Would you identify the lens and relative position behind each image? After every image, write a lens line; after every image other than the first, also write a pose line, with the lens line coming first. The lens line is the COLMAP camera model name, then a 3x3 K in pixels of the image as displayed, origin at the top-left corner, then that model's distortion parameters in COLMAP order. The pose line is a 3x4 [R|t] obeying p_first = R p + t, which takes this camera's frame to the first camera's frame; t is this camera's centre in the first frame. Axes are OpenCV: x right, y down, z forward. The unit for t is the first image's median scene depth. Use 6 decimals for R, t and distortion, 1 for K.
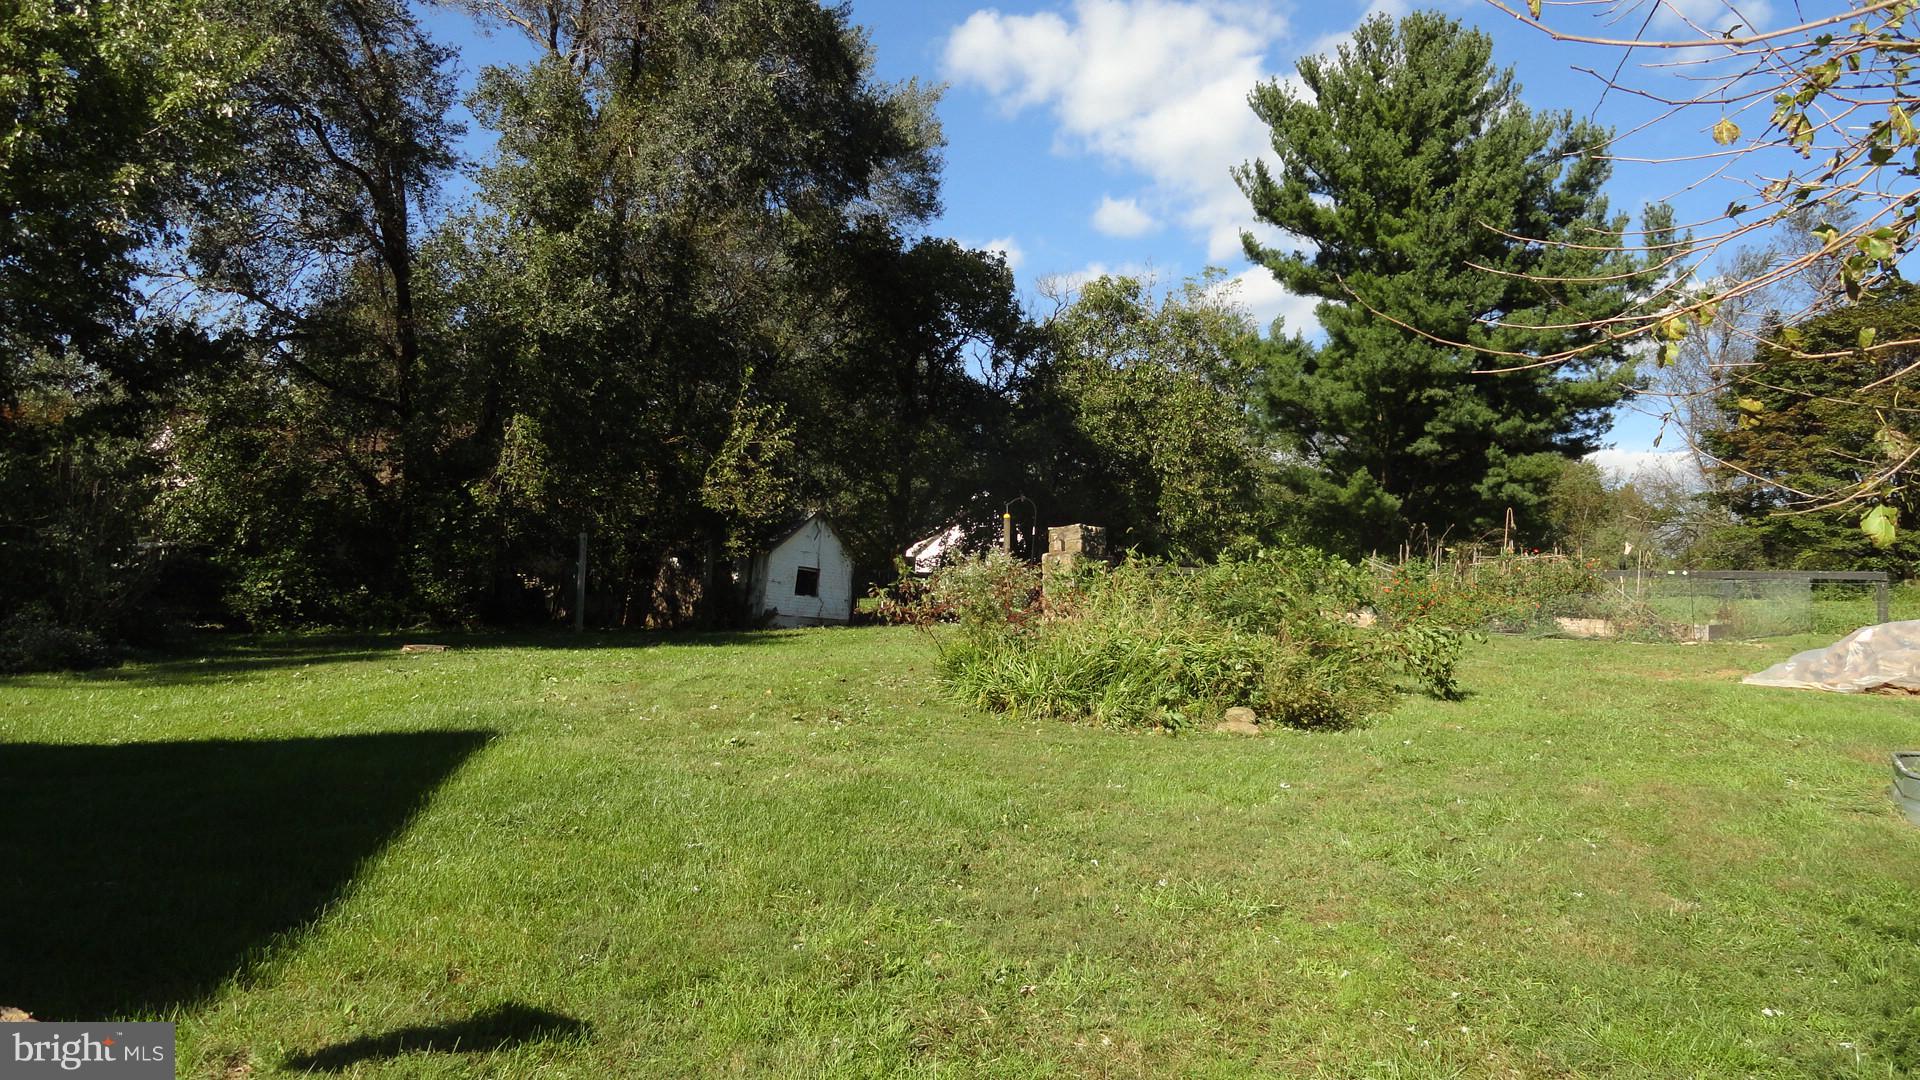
lens RADIAL K [[1355.9, 0, 960.0], [0, 1355.9, 540.0], [0, 0, 1]] dist [0.001277, 0.000160]
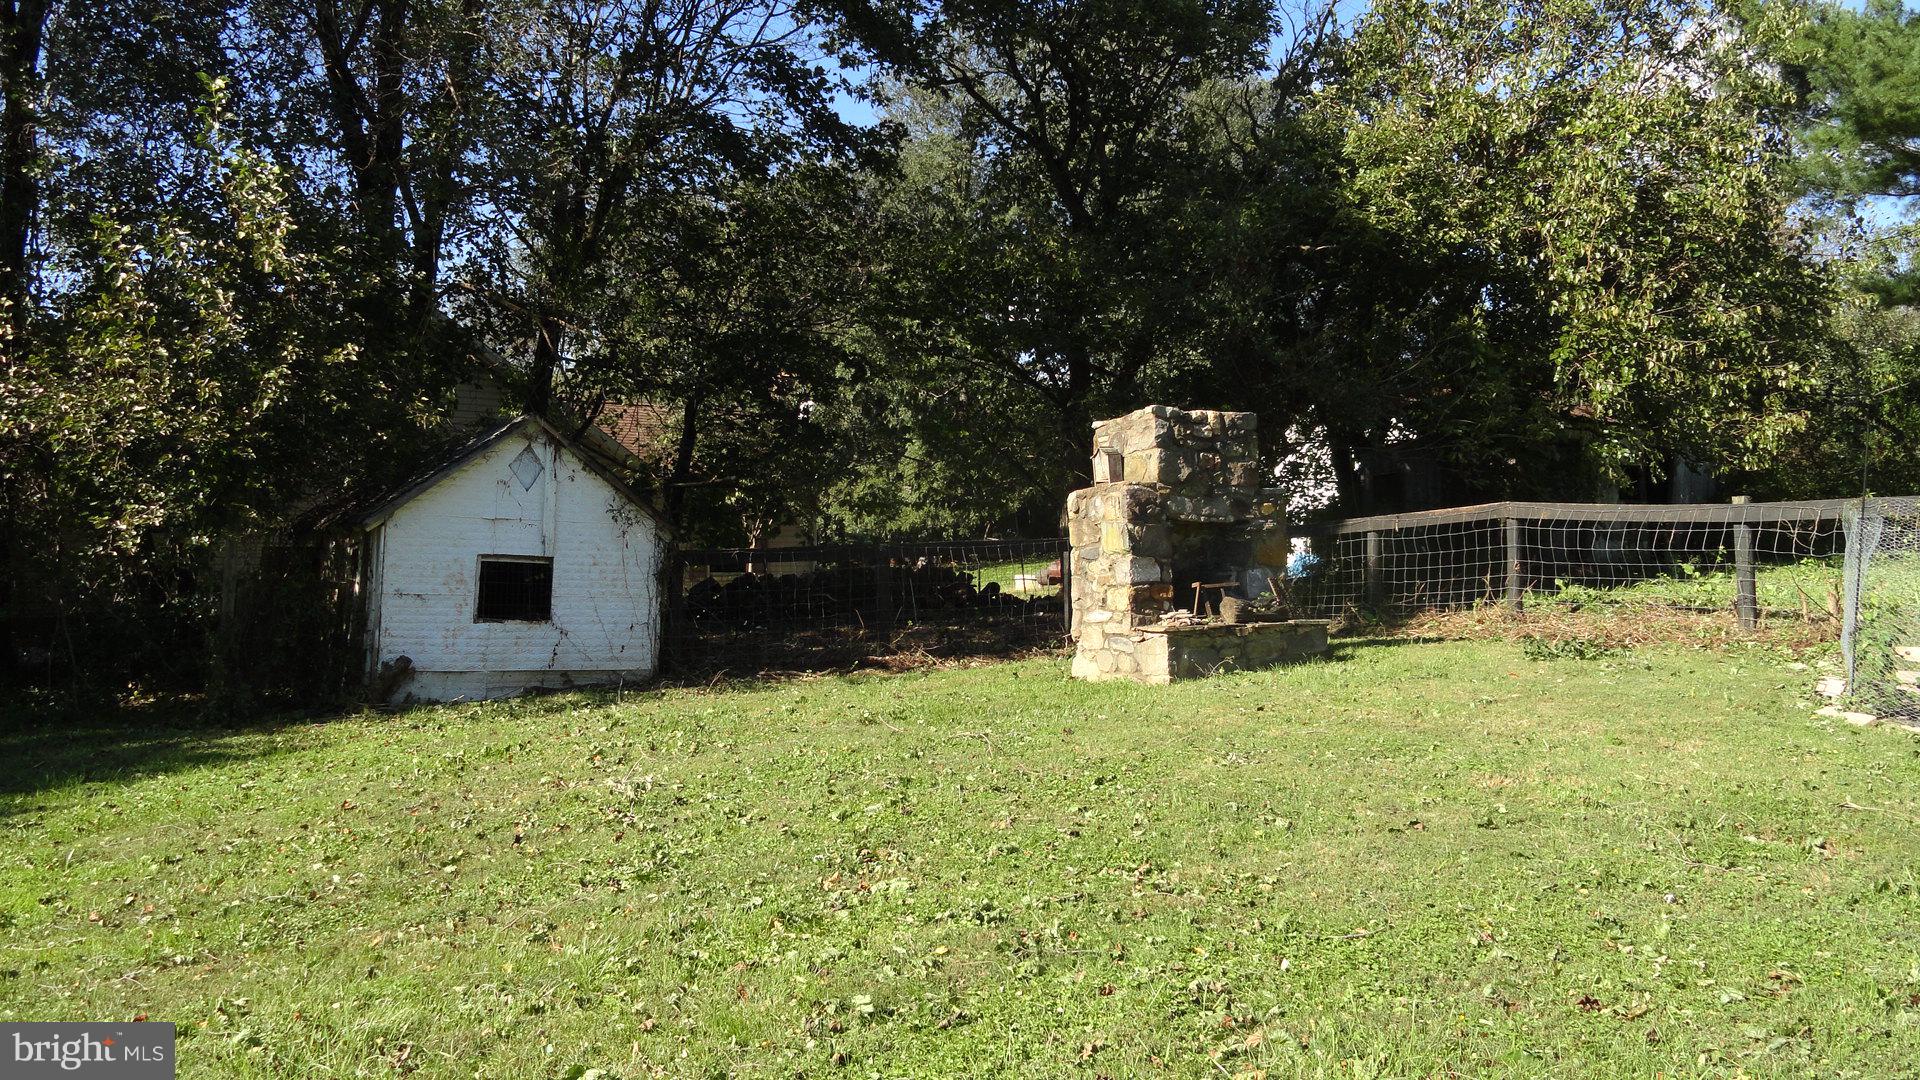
lens RADIAL K [[1585.5, 0, 960.0], [0, 1585.5, 540.0], [0, 0, 1]] dist [0.002972, 0.001361]
pose [[0.936875, -0.042275, -0.347099, 0.191222], [0.057884, 0.997719, 0.034720, 0.006405], [0.344840, -0.052620, 0.937185, 0.582916]]
